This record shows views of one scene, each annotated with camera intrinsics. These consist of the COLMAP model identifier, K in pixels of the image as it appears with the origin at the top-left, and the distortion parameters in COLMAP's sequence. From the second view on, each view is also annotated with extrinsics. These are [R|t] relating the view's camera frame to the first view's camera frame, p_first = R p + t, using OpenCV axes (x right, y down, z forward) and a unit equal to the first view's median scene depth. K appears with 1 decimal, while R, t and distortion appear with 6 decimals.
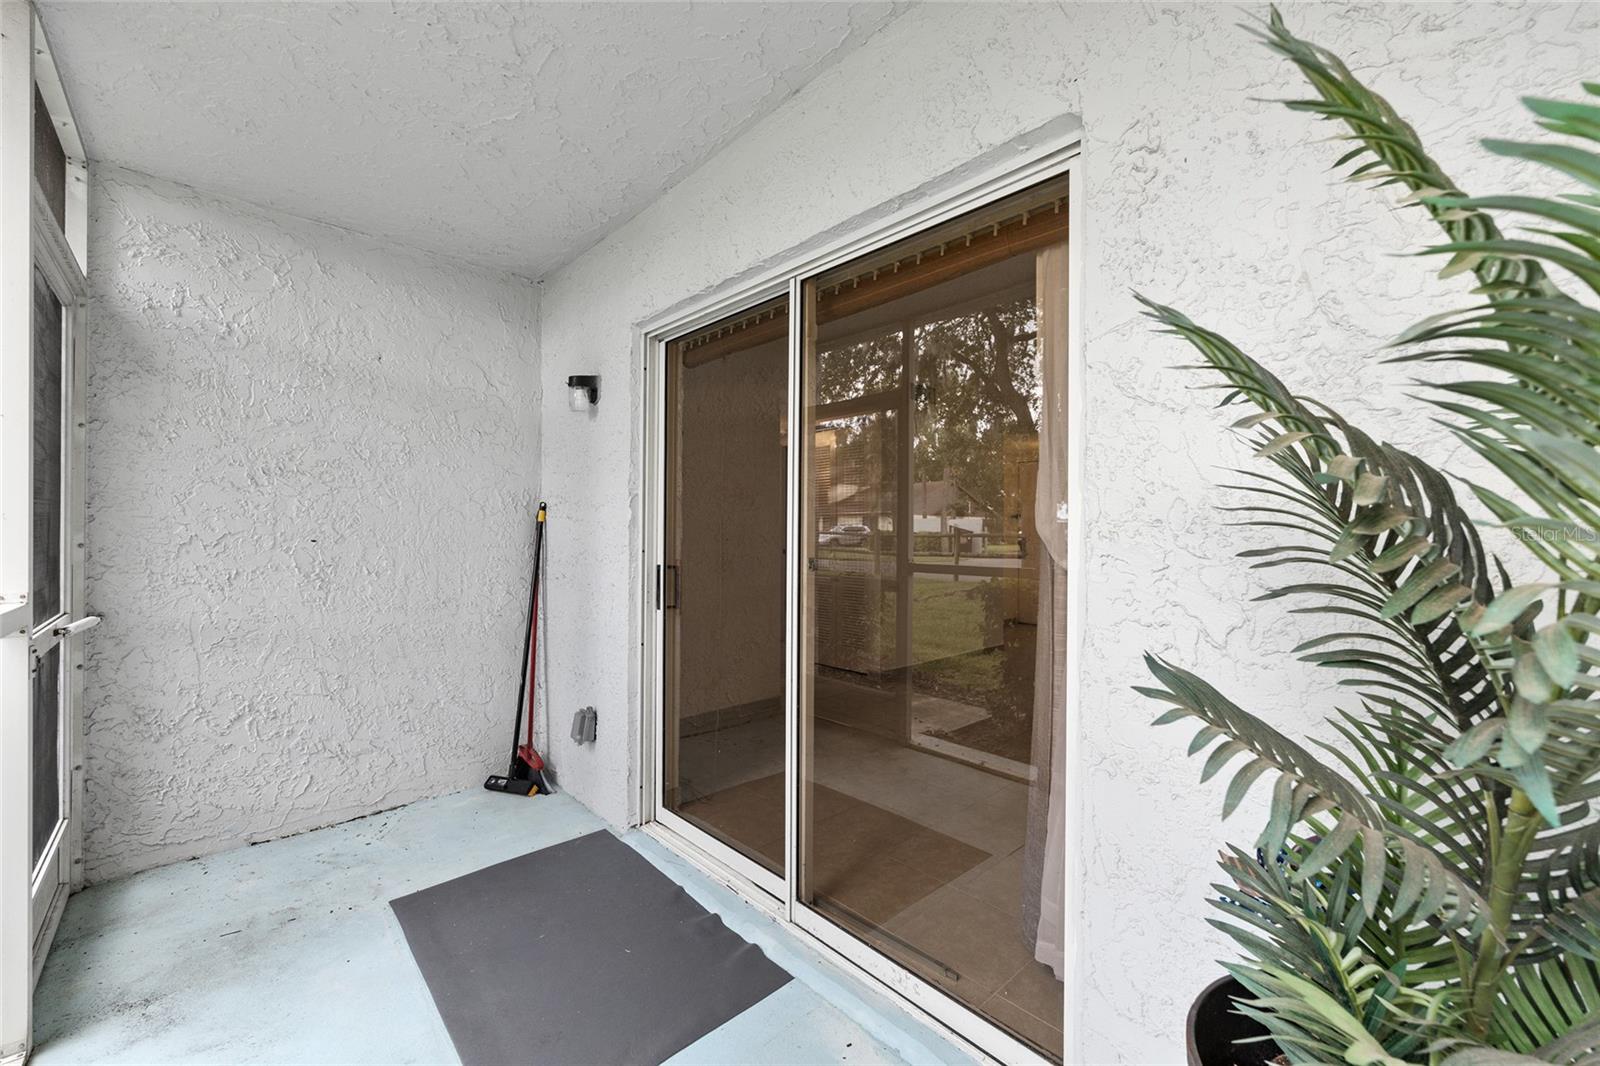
lens RADIAL K [[638.5, 0, 800.7], [0, 638.5, 526.2], [0, 0, 1]] dist [-0.001653, 0.000334]
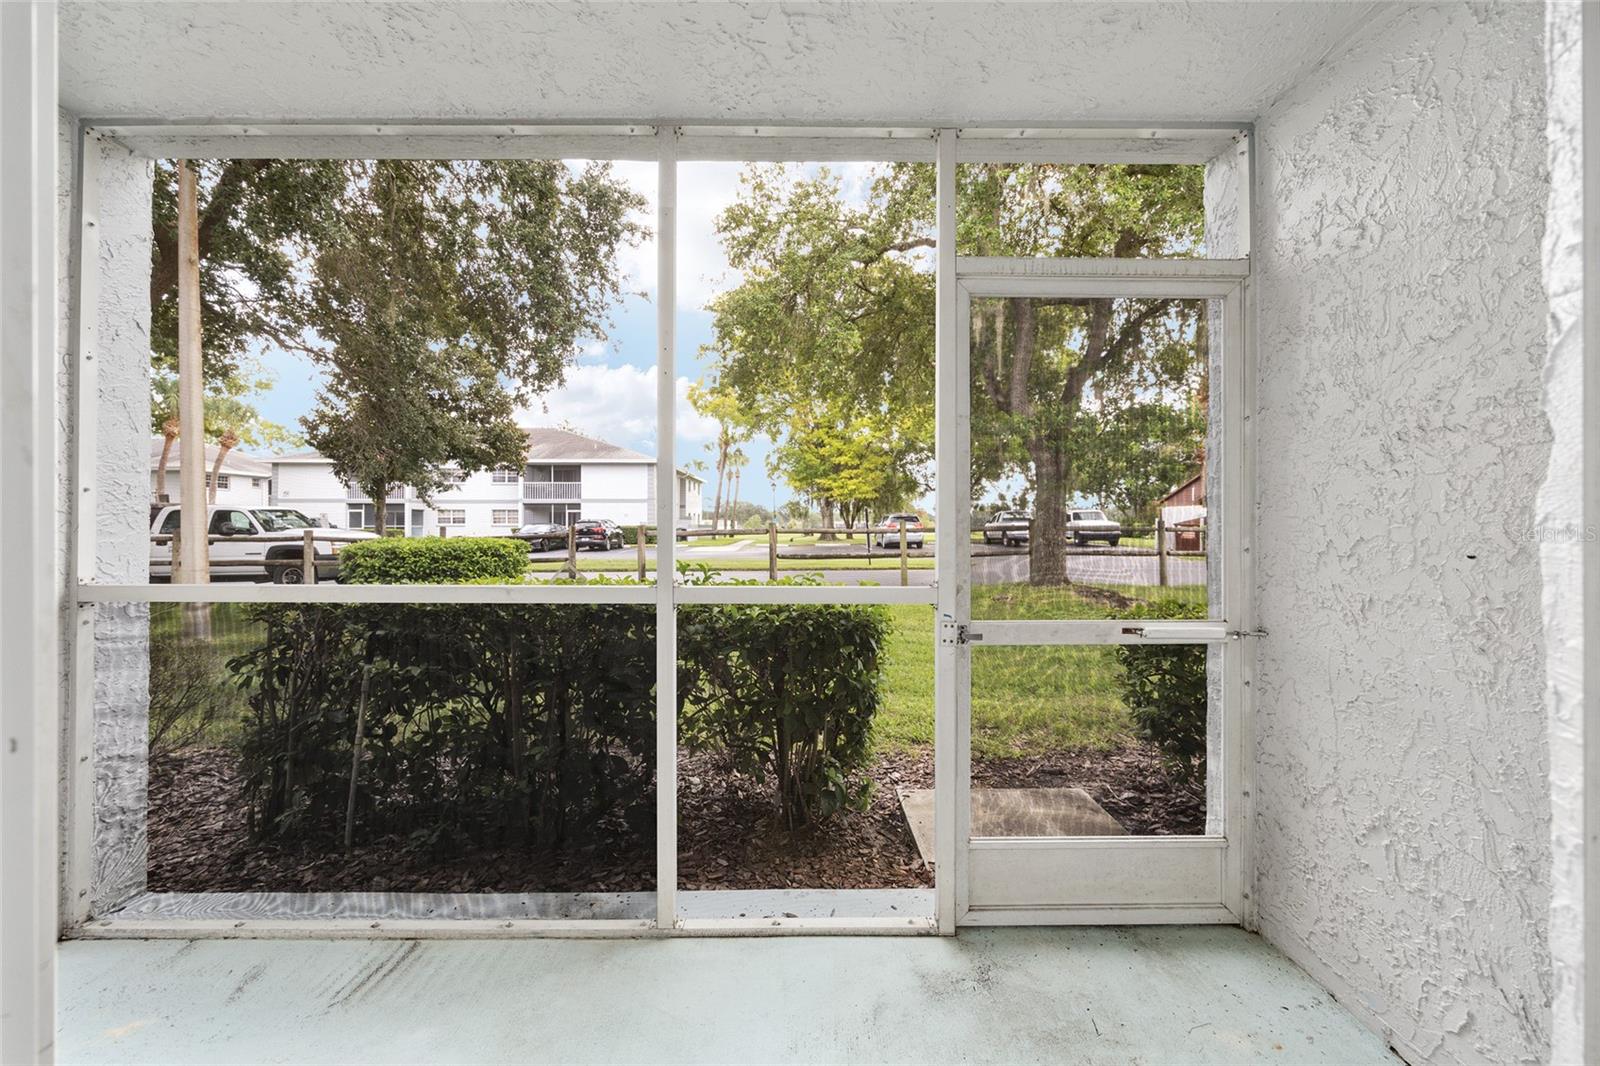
lens RADIAL K [[638.5, 0, 800.7], [0, 638.5, 526.2], [0, 0, 1]] dist [-0.001653, 0.000334]
pose [[-0.661940, -0.006067, -0.749532, -0.020302], [0.000437, 0.999964, -0.008480, 0.002683], [0.749557, -0.005940, -0.661913, 1.000360]]
